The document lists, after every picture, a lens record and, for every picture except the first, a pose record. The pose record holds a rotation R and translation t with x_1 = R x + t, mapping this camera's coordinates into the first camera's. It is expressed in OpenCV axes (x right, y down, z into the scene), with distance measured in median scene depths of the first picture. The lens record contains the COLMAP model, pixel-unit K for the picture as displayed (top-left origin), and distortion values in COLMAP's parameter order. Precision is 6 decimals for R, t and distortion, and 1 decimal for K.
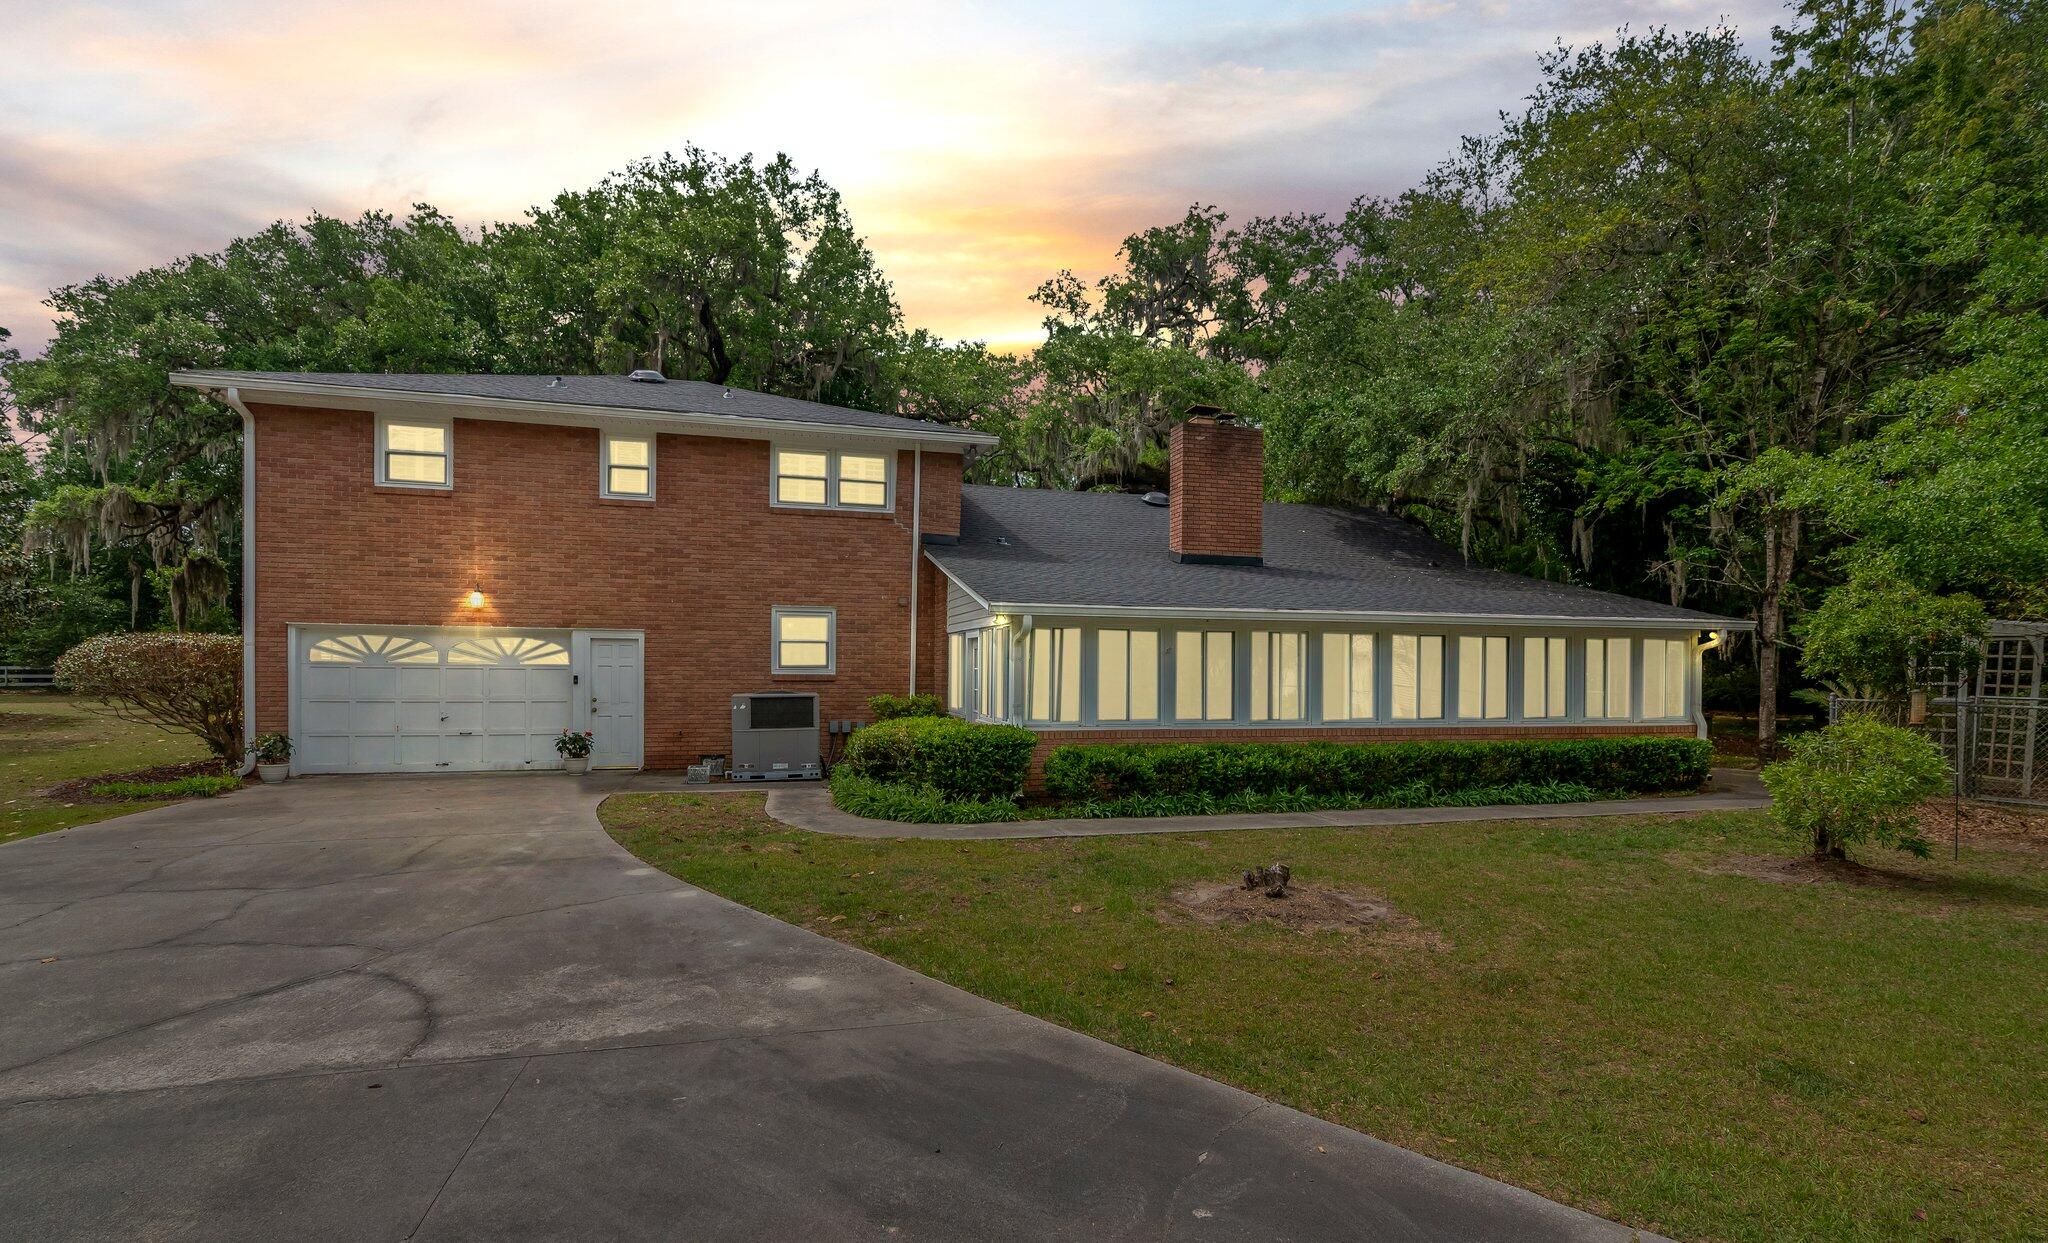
lens RADIAL K [[1026.8, 0, 1055.8], [0, 1026.8, 628.3], [0, 0, 1]] dist [0.019686, 0.000067]
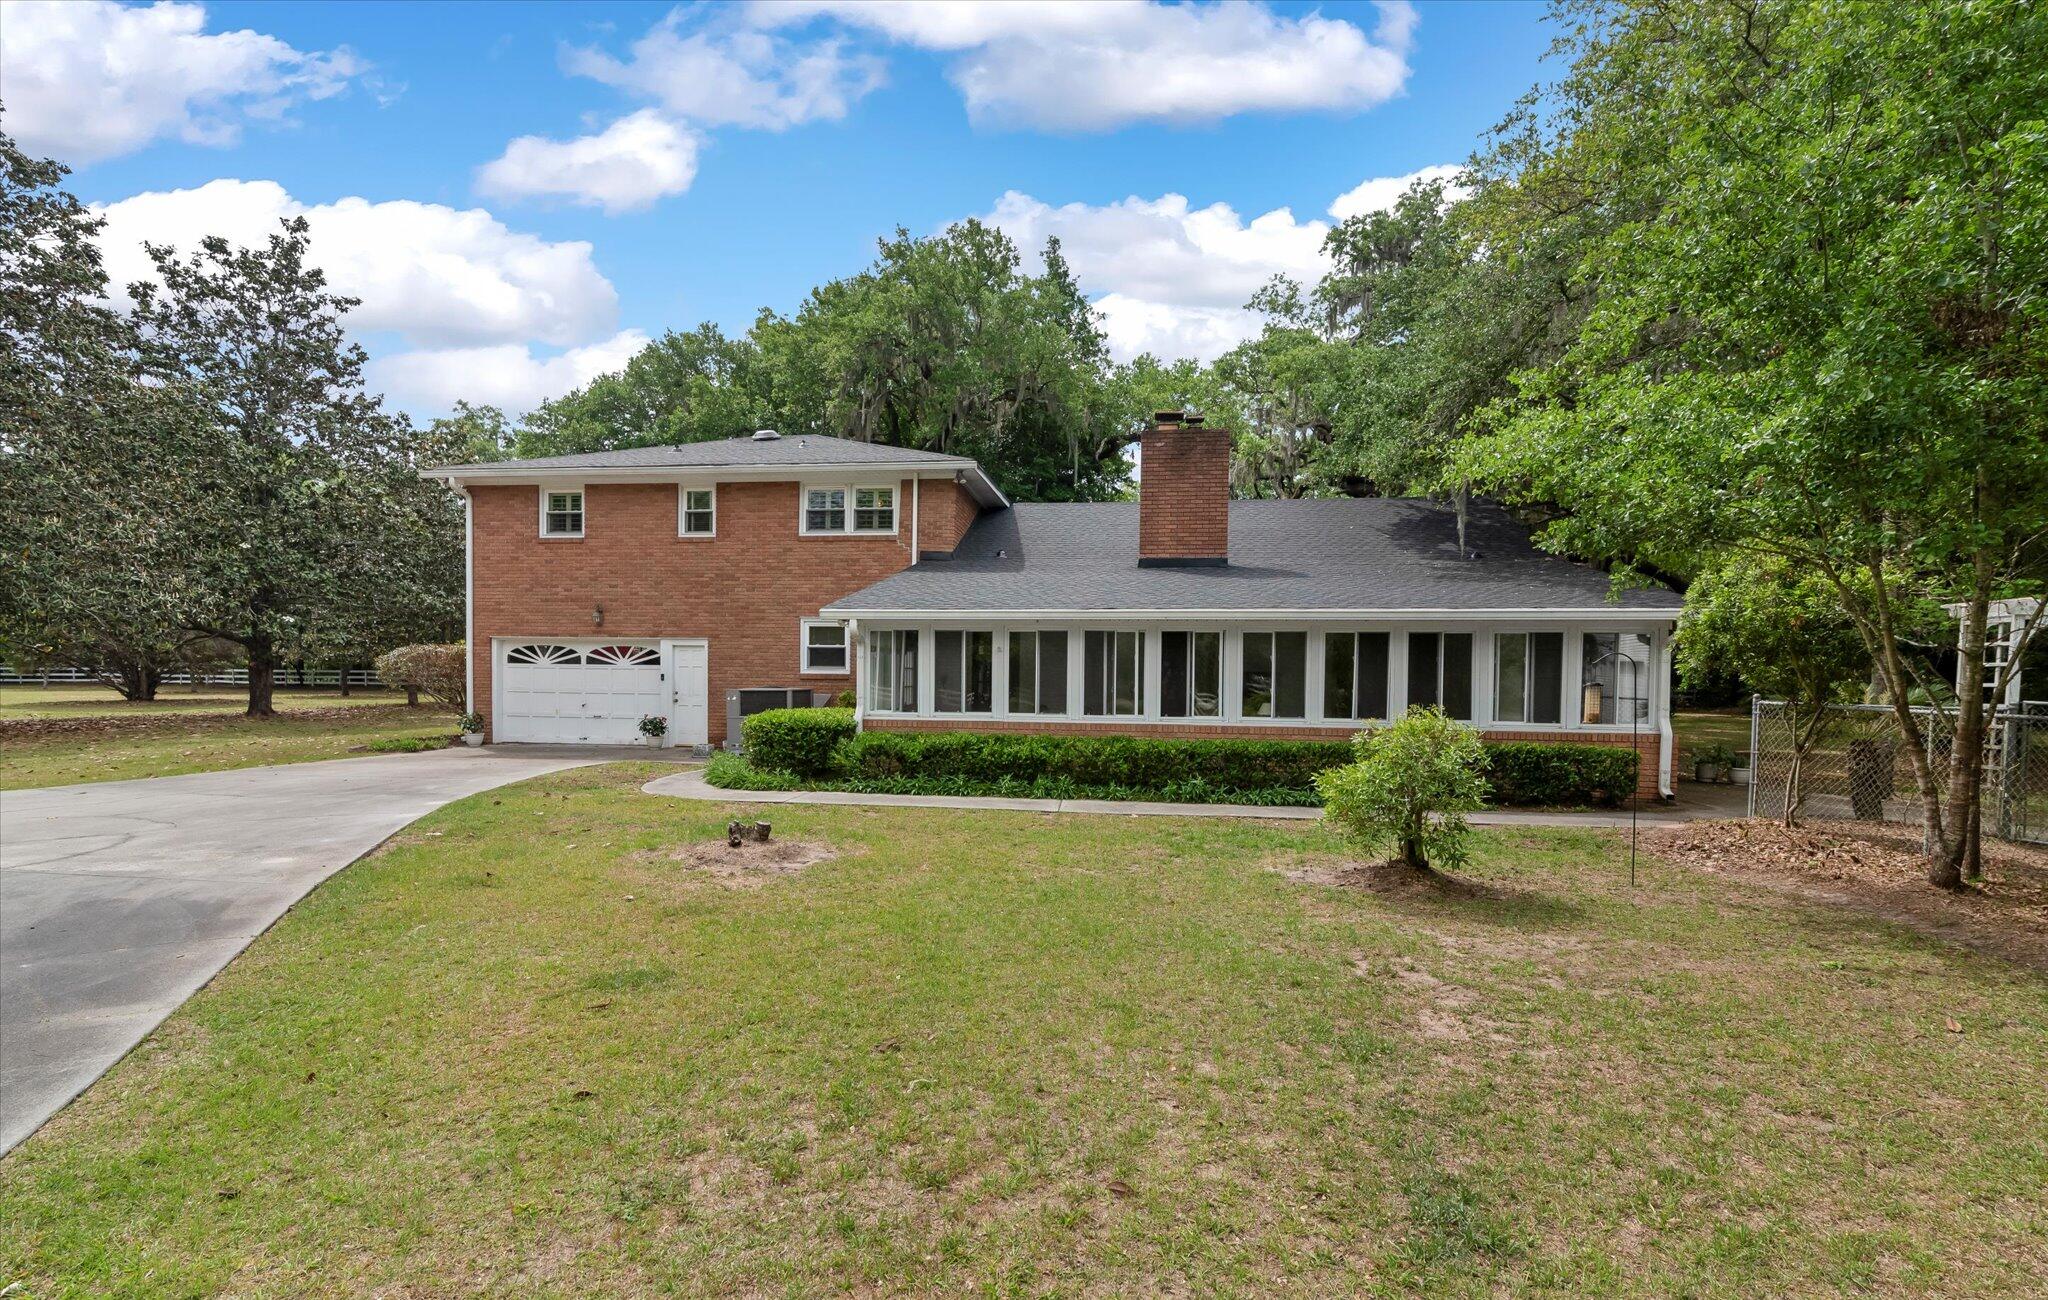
lens RADIAL K [[1002.2, 0, 1024.0], [0, 1002.2, 650.0], [0, 0, 1]] dist [0.015017, 0.000045]
pose [[0.907923, -0.009043, -0.419039, 0.472103], [0.012568, 0.999905, 0.005652, 0.013651], [0.418948, -0.010398, 0.907951, 0.036517]]
